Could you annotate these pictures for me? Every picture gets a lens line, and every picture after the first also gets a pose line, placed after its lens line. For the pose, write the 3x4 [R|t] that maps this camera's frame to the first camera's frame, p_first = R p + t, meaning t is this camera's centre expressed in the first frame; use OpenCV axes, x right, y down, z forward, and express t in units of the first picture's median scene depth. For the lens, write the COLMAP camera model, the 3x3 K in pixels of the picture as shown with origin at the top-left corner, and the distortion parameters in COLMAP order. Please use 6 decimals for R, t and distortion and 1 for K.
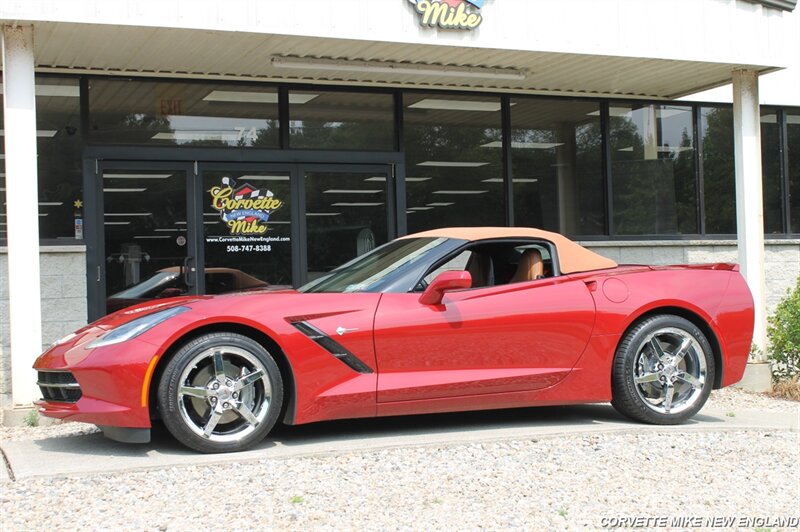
lens RADIAL K [[1216.3, 0, 387.7], [0, 1216.3, 272.1], [0, 0, 1]] dist [-0.008521, 0.000000]
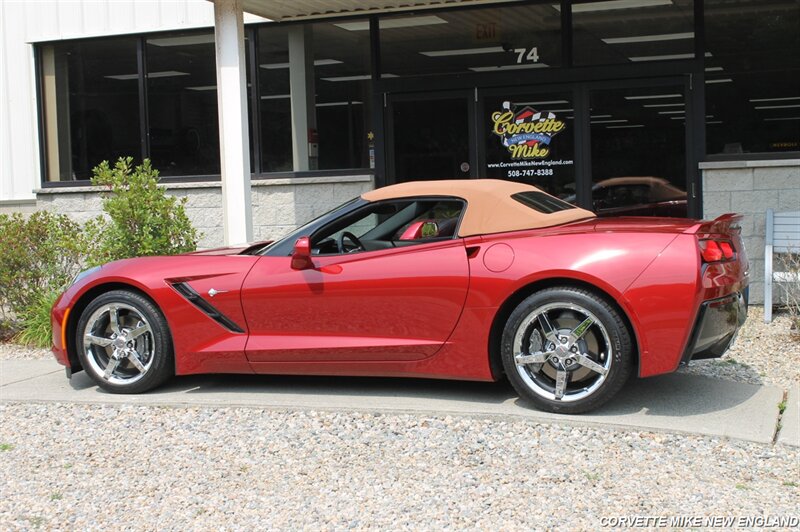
lens RADIAL K [[1216.3, 0, 393.9], [0, 1216.3, 279.4], [0, 0, 1]] dist [-0.008521, 0.000000]
pose [[0.755874, 0.050003, -0.652805, 0.459351], [0.026883, 0.993868, 0.107255, -0.043177], [0.654165, -0.098620, 0.749895, 0.181576]]
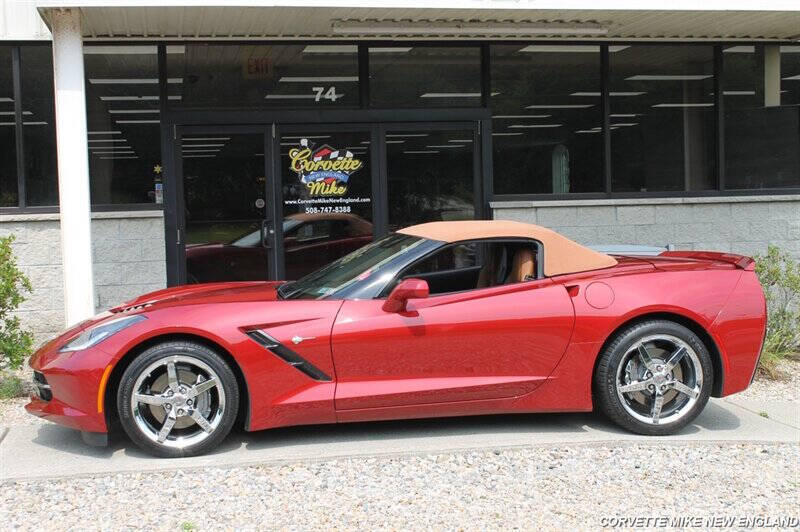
lens RADIAL K [[1216.3, 0, 392.3], [0, 1216.3, 304.3], [0, 0, 1]] dist [-0.008521, 0.000000]
pose [[0.980197, 0.019991, -0.197013, 0.139355], [0.002078, 0.993798, 0.111178, -0.054393], [0.198014, -0.109385, 0.974077, 0.025388]]
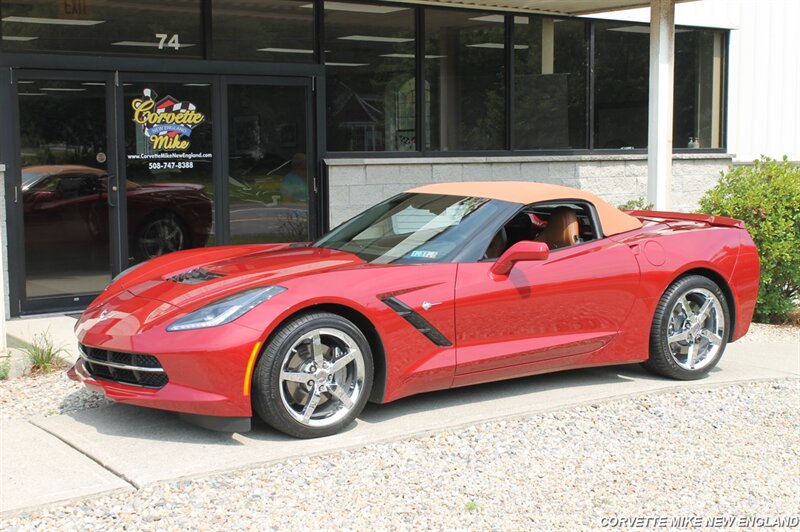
lens RADIAL K [[1216.3, 0, 398.9], [0, 1216.3, 264.8], [0, 0, 1]] dist [-0.008521, 0.000000]
pose [[0.969528, -0.003678, 0.244953, -0.177057], [-0.025397, 0.992991, 0.115429, -0.057225], [-0.243661, -0.118132, 0.962639, 0.040660]]
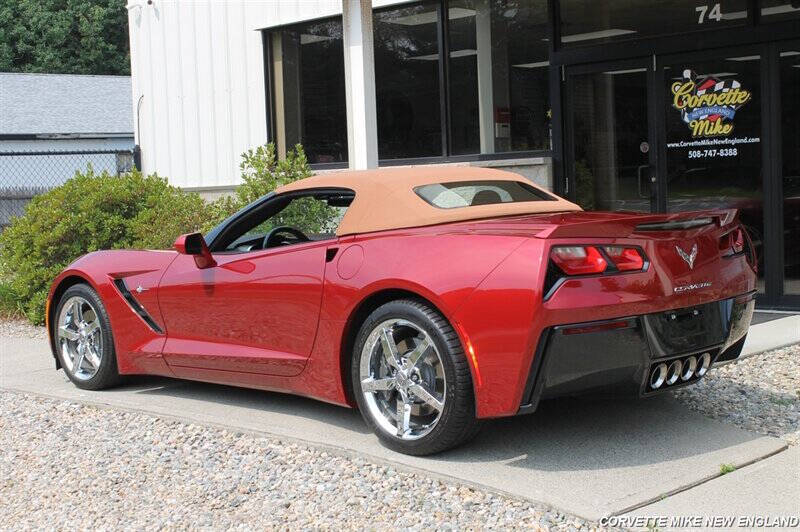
lens RADIAL K [[1216.3, 0, 397.7], [0, 1216.3, 270.8], [0, 0, 1]] dist [-0.008521, 0.000000]
pose [[0.414092, 0.075034, -0.907137, 0.568496], [0.046472, 0.993554, 0.103396, -0.036182], [0.909048, -0.084971, 0.407936, 0.465067]]
